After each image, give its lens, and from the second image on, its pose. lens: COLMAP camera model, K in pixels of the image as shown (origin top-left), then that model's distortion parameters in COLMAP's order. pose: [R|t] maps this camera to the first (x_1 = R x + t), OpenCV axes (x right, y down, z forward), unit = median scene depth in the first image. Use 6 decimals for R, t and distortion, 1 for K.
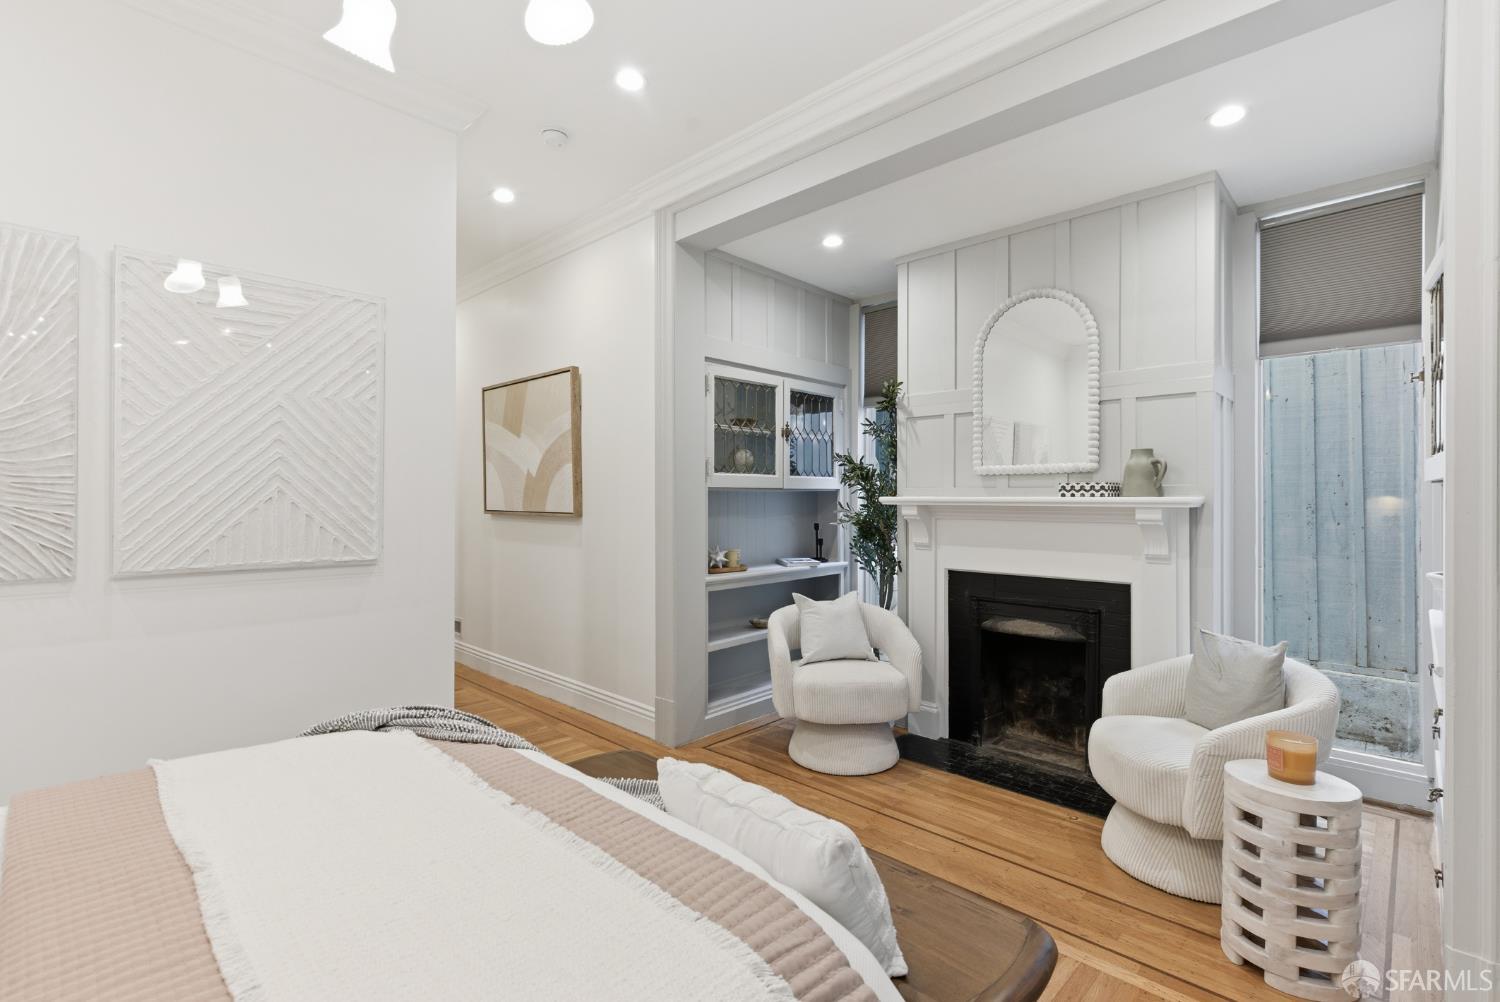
lens RADIAL K [[683.5, 0, 746.8], [0, 683.5, 500.9], [0, 0, 1]] dist [0.001685, -0.000864]
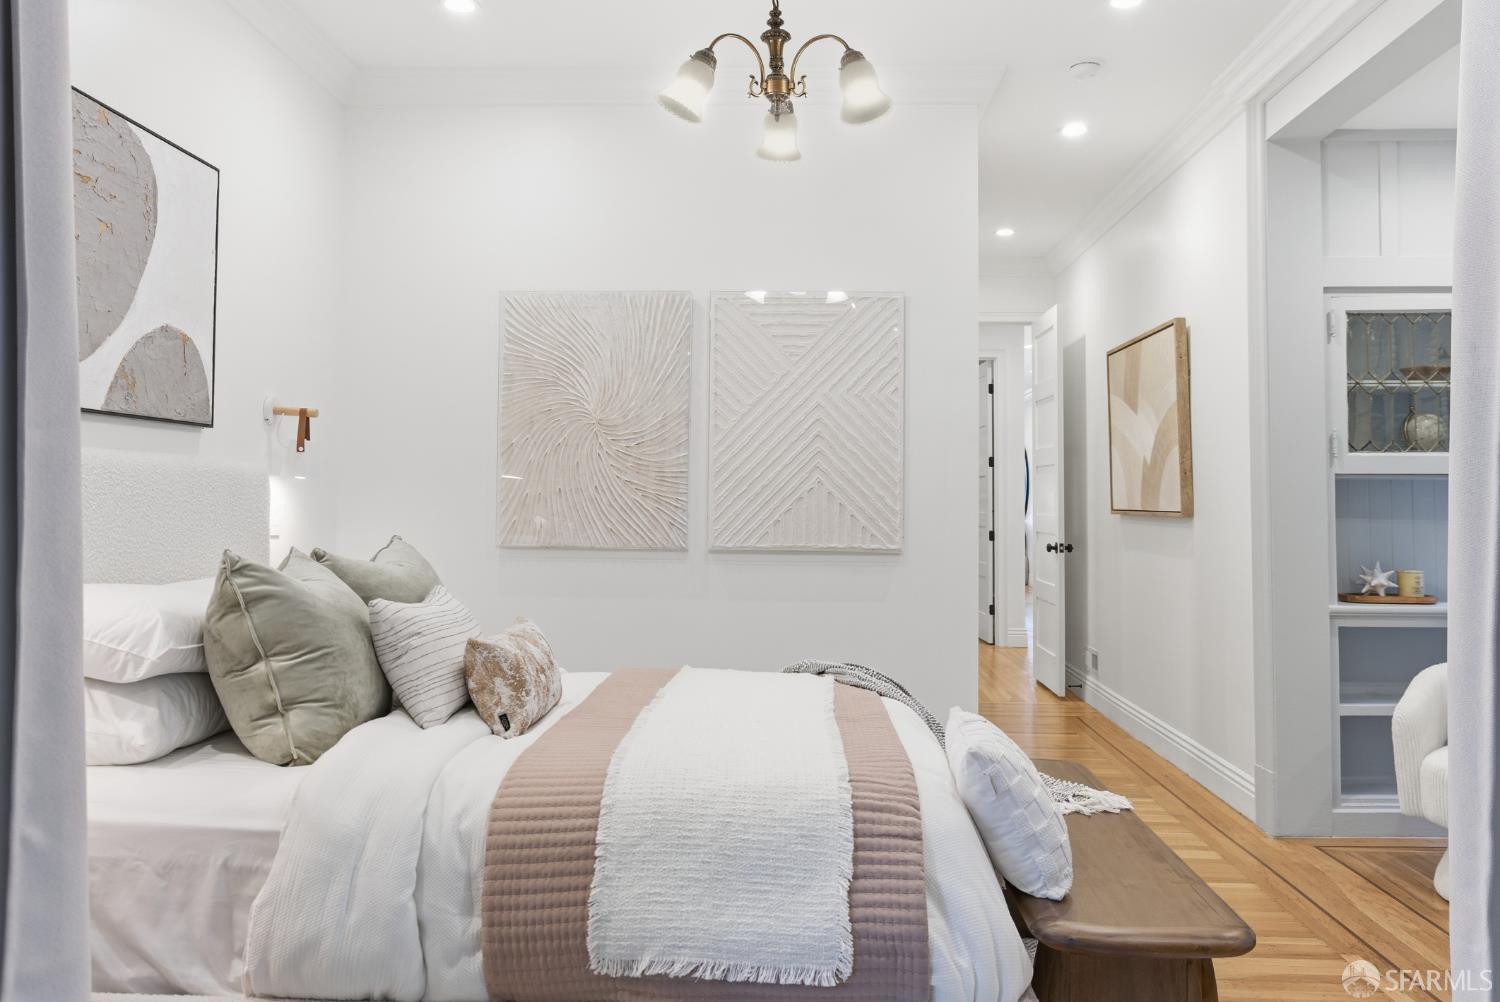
lens RADIAL K [[1100.5, 0, 751.0], [0, 1100.5, 473.0], [0, 0, 1]] dist [-0.012175, 0.000778]
pose [[0.664957, -0.016492, -0.746700, 0.382769], [-0.007694, 0.999552, -0.028929, 0.015807], [0.746842, 0.024982, 0.664532, -0.178283]]
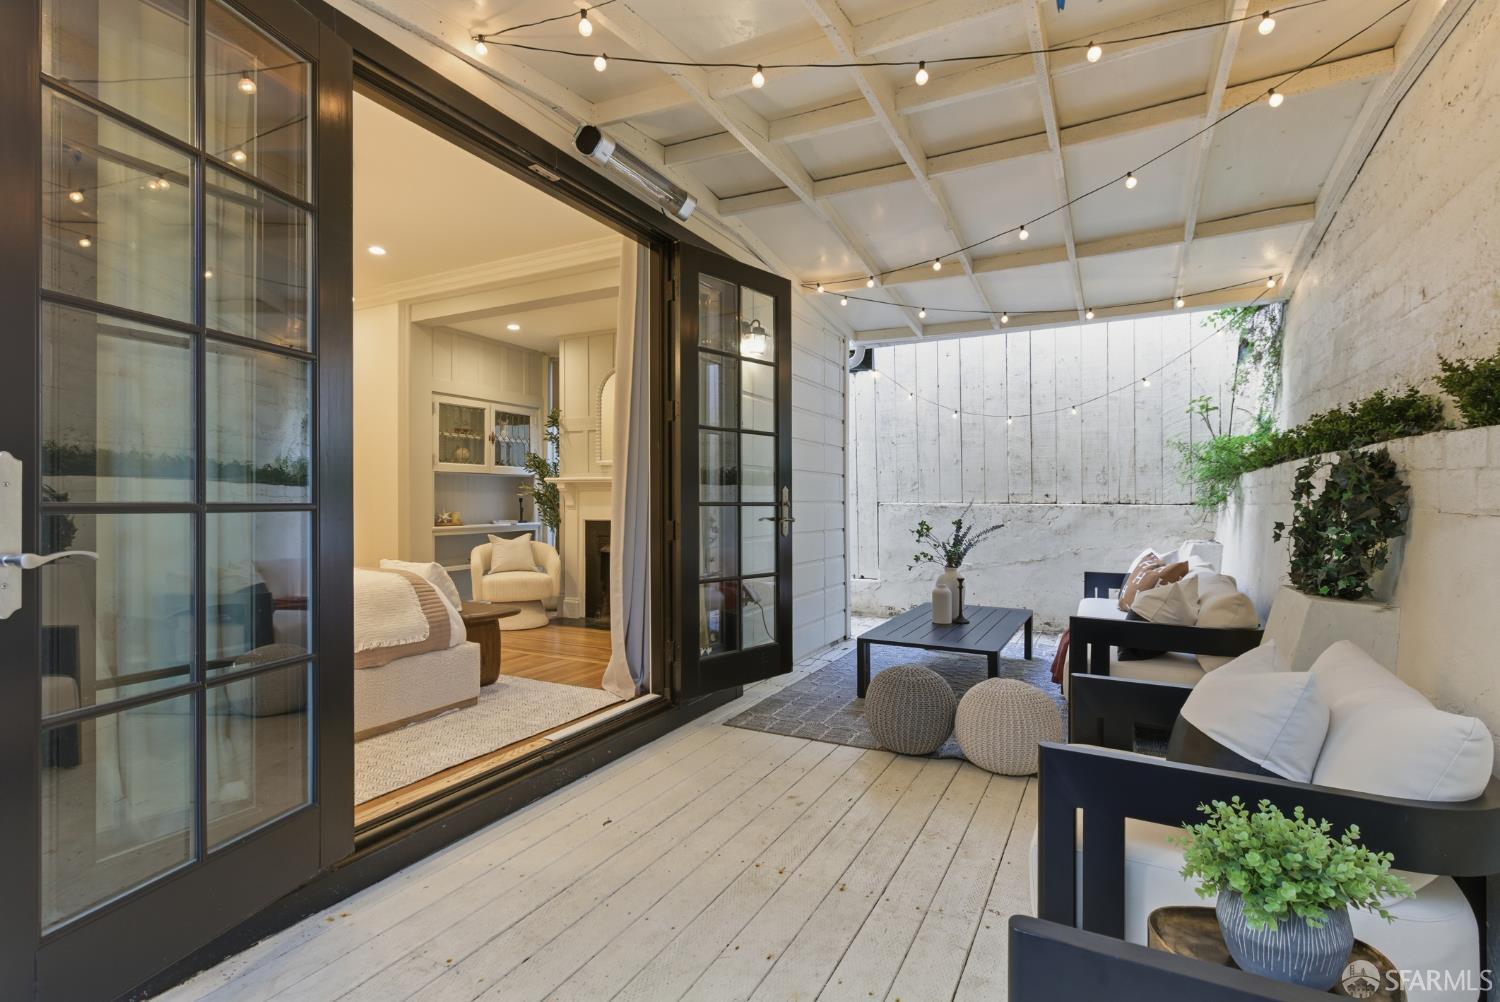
lens RADIAL K [[683.5, 0, 750.8], [0, 683.5, 494.2], [0, 0, 1]] dist [0.001685, -0.000864]
pose [[0.953812, 0.000704, 0.300405, 0.174293], [0.002121, 0.999957, -0.009077, 0.051567], [-0.300398, 0.009295, 0.953769, -0.782164]]
